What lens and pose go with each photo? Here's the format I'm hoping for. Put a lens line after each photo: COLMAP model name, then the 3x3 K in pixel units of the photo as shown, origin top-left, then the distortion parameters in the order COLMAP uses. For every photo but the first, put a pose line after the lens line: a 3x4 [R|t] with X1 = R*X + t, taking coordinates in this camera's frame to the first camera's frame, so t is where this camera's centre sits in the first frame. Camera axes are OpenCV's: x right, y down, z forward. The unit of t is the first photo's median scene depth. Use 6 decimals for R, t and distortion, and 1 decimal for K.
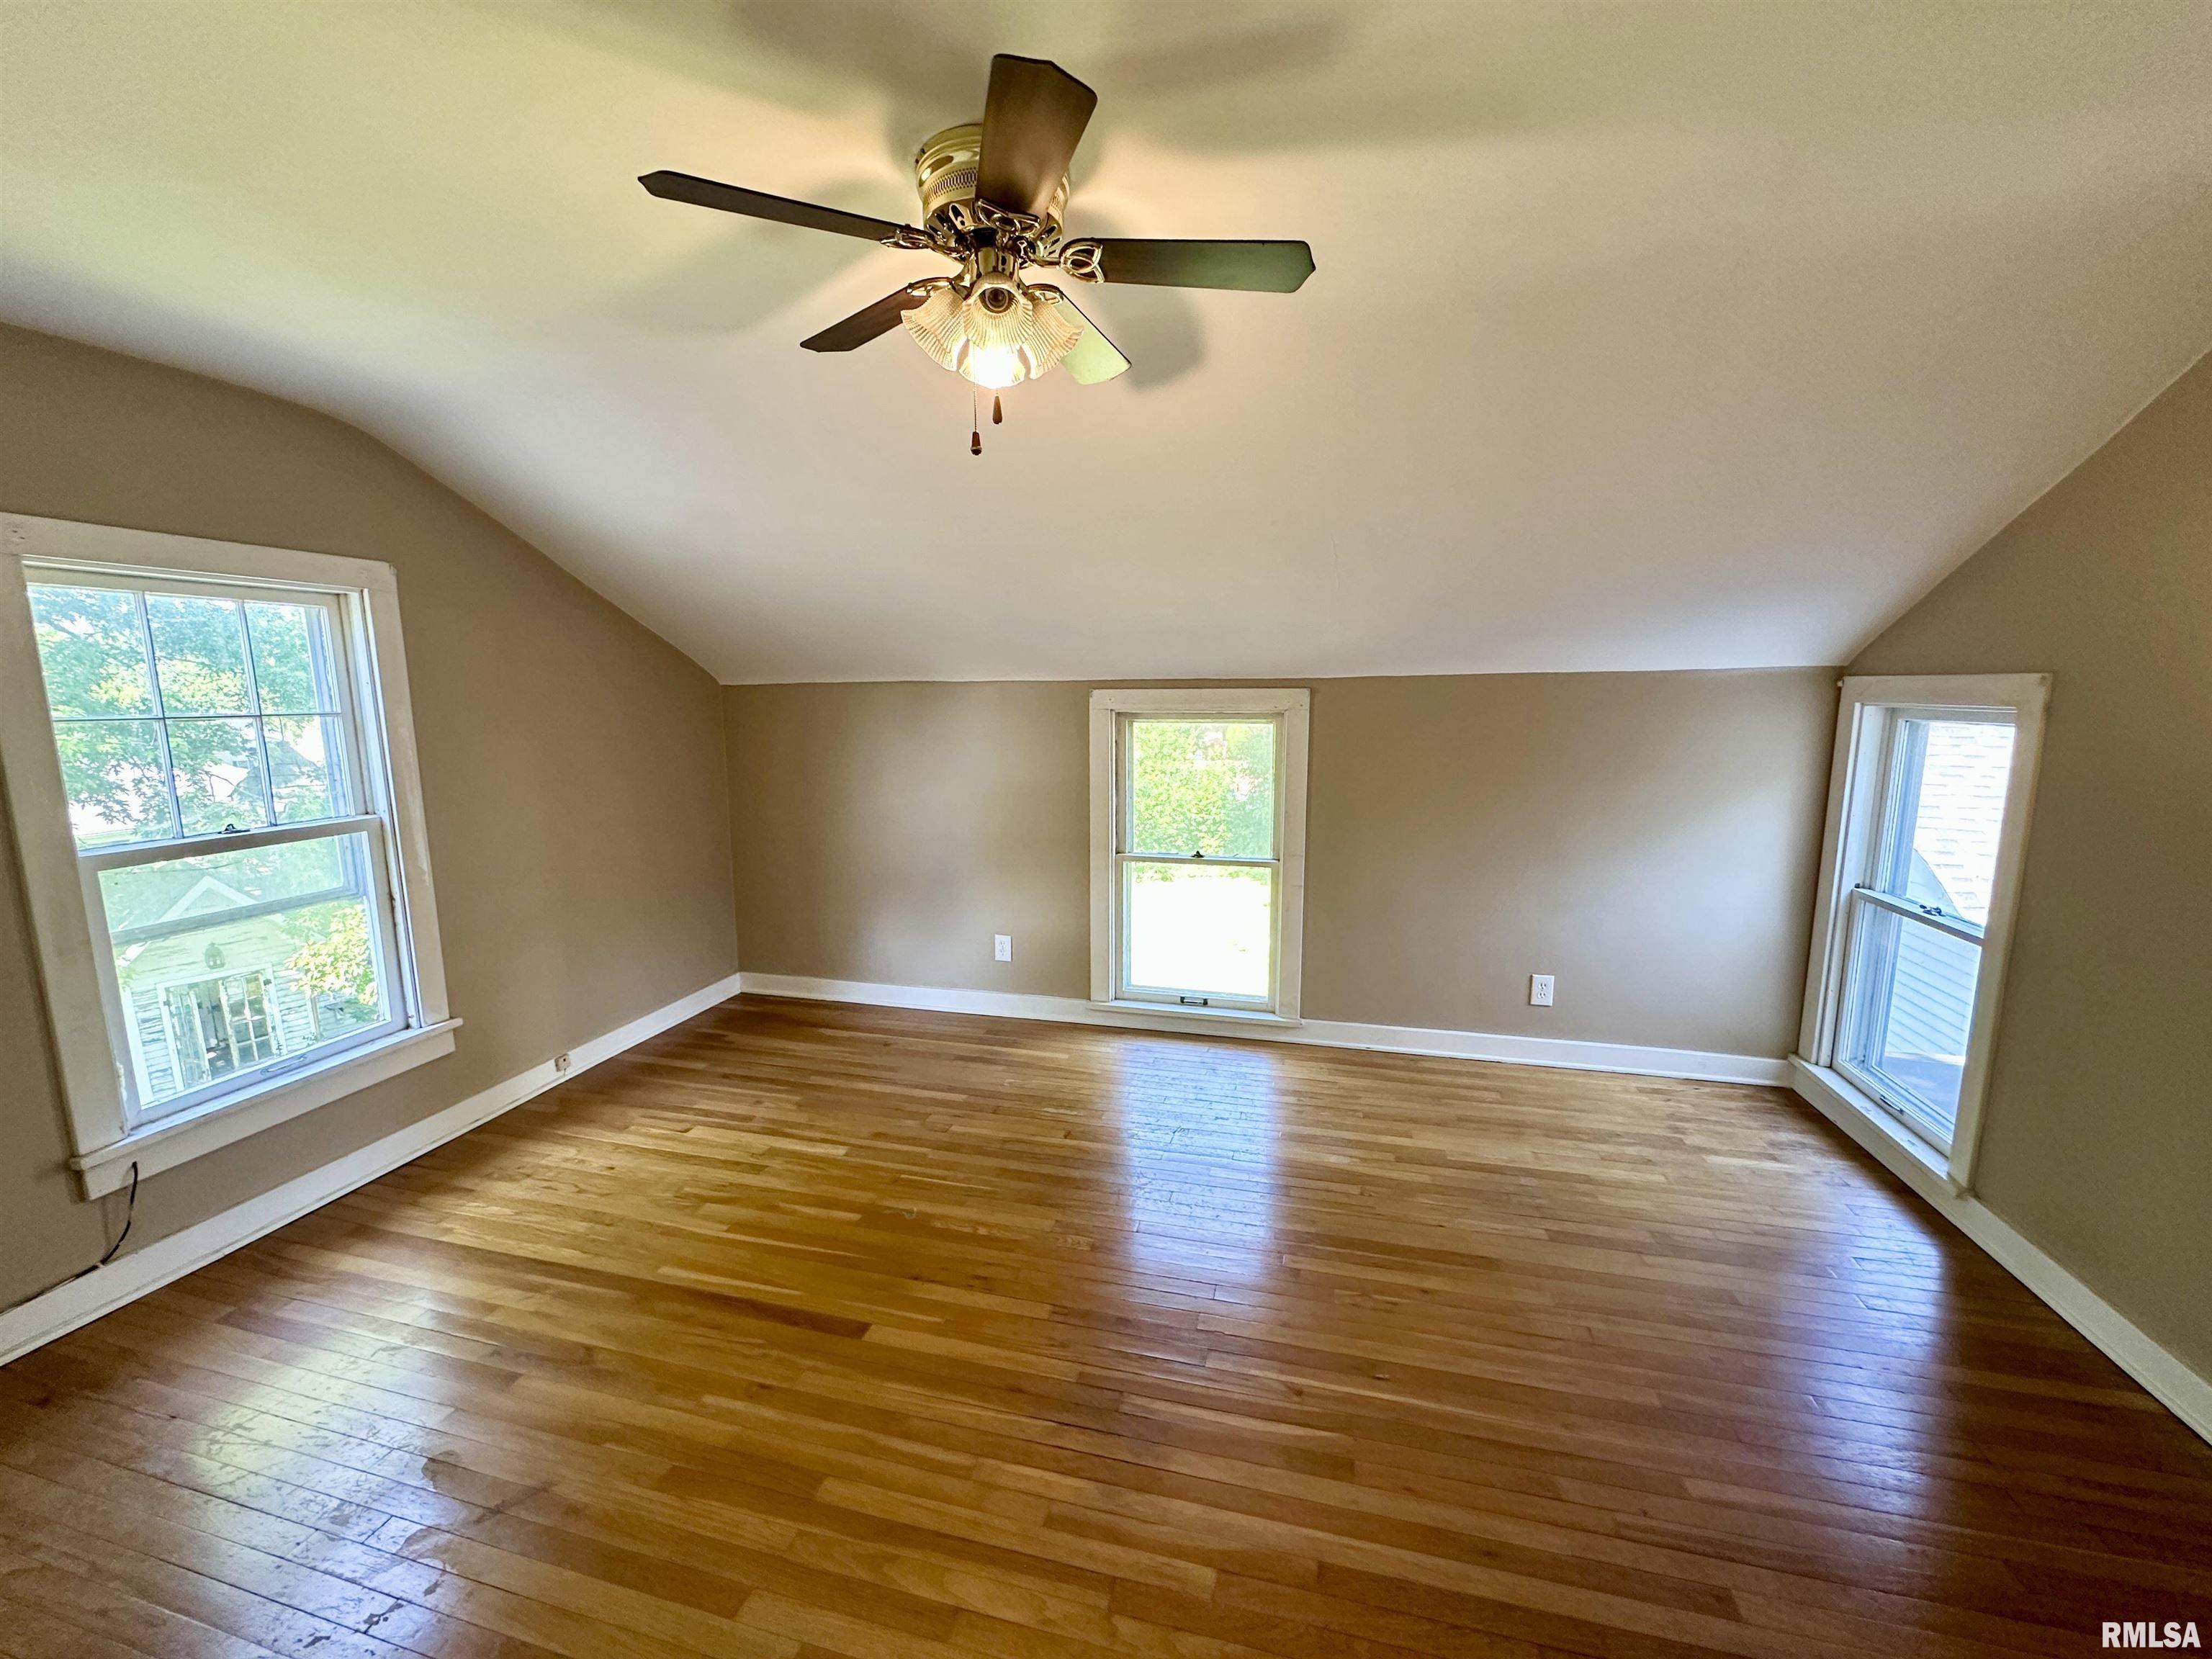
lens RADIAL K [[881.1, 0, 1103.3], [0, 881.1, 831.1], [0, 0, 1]] dist [-0.003688, 0.000809]
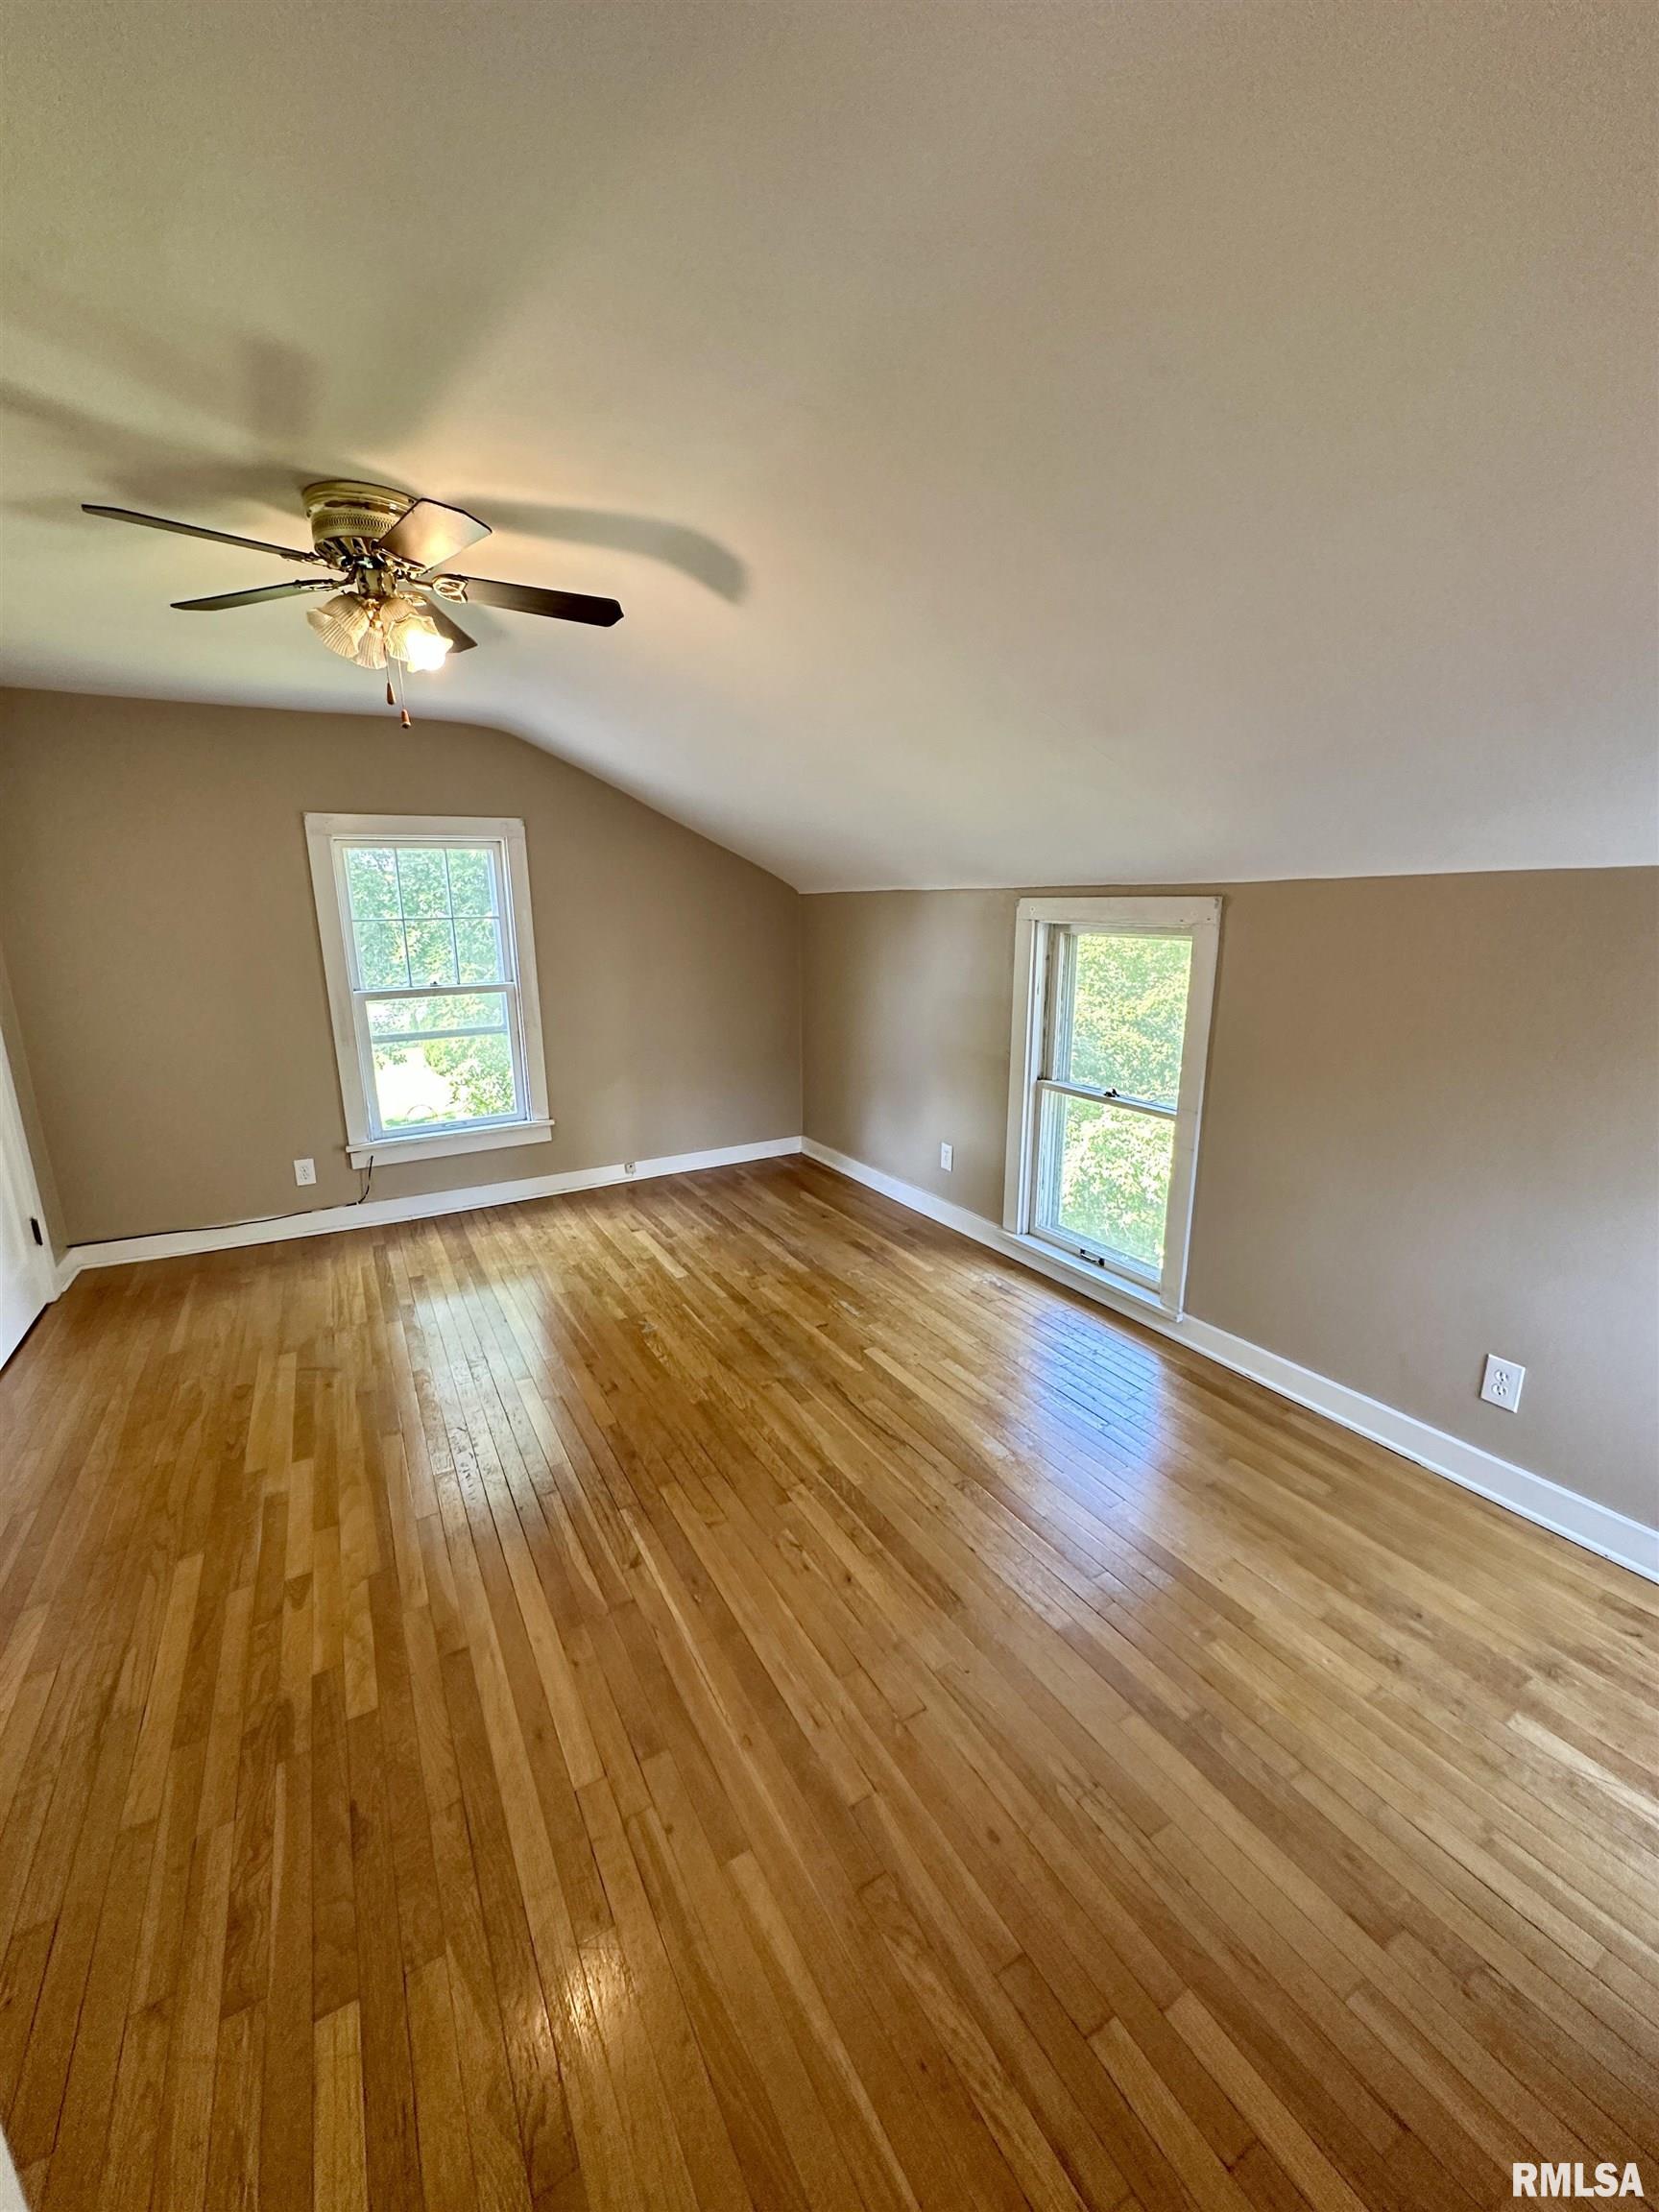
lens RADIAL K [[881.1, 0, 833.8], [0, 881.1, 1109.7], [0, 0, 1]] dist [-0.003688, 0.000809]
pose [[0.700932, 0.163533, -0.694227, 0.606410], [-0.102210, 0.986344, 0.129147, -0.047583], [0.705866, -0.019566, 0.708075, 0.237084]]
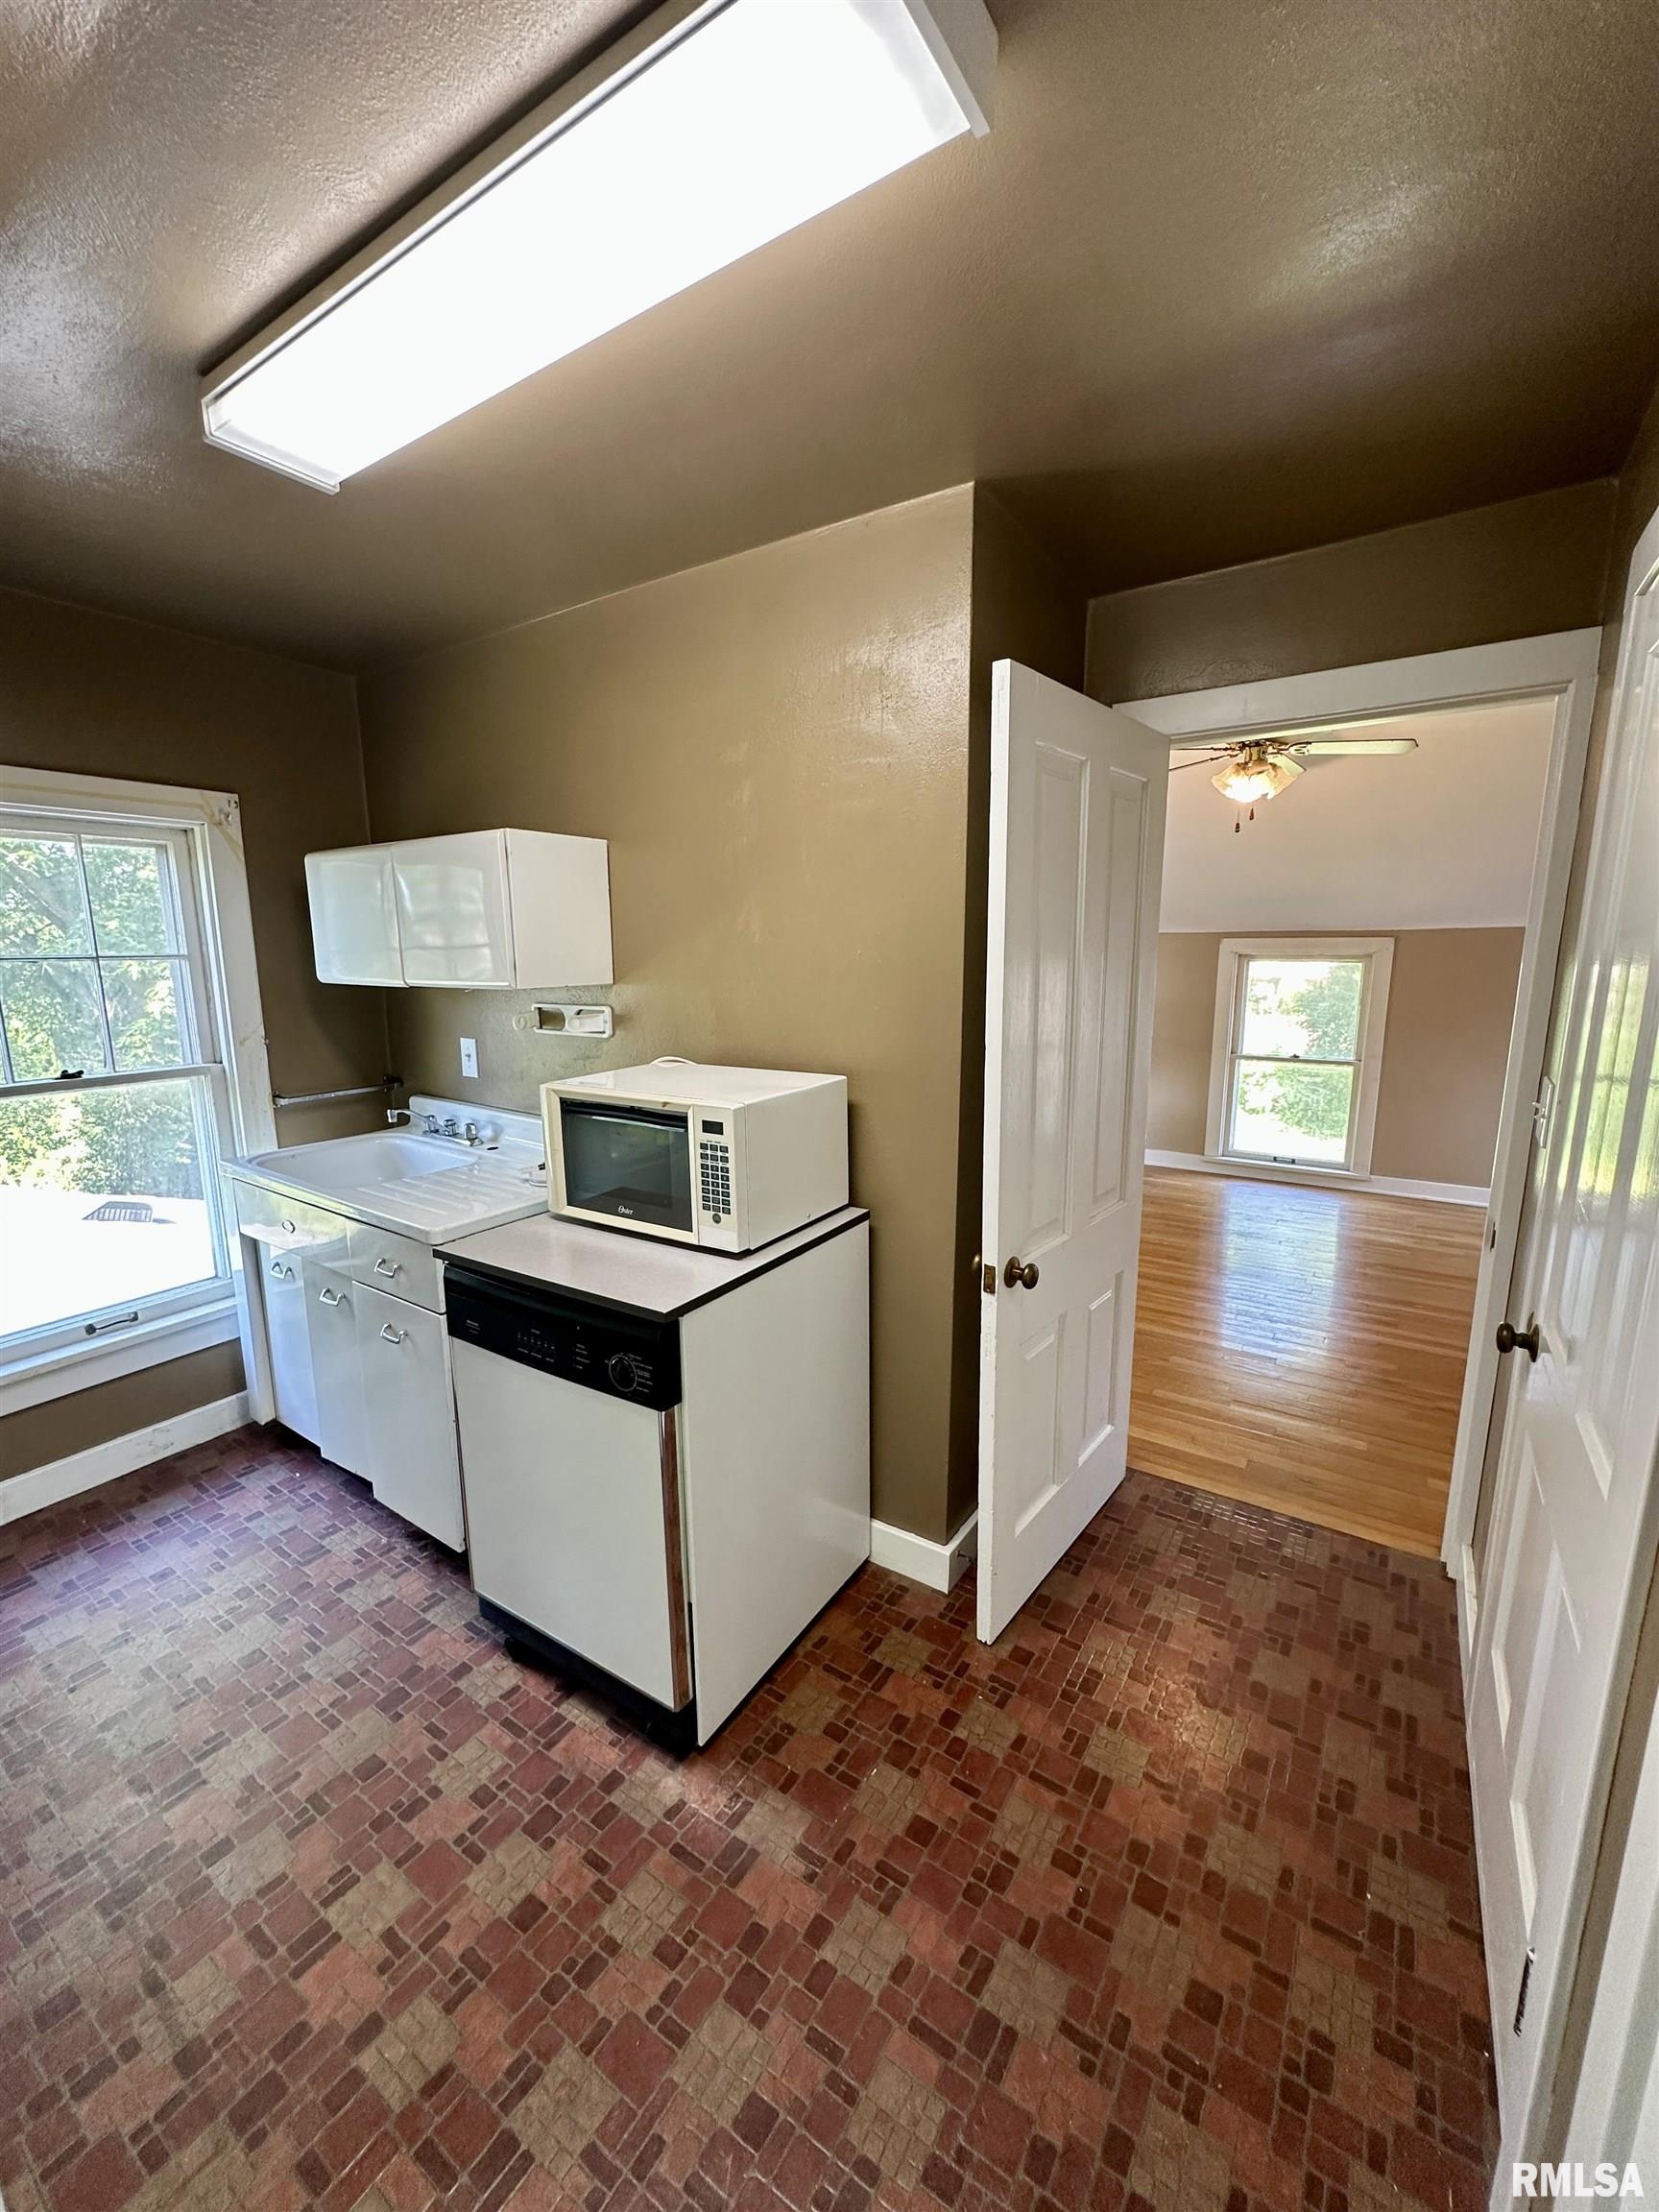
lens RADIAL K [[881.1, 0, 826.7], [0, 881.1, 1102.4], [0, 0, 1]] dist [-0.003688, 0.000809]
pose [[0.947200, 0.057764, -0.315396, -0.180159], [-0.048720, 0.998146, 0.036491, 0.101391], [0.316919, -0.019198, 0.948258, -0.675458]]
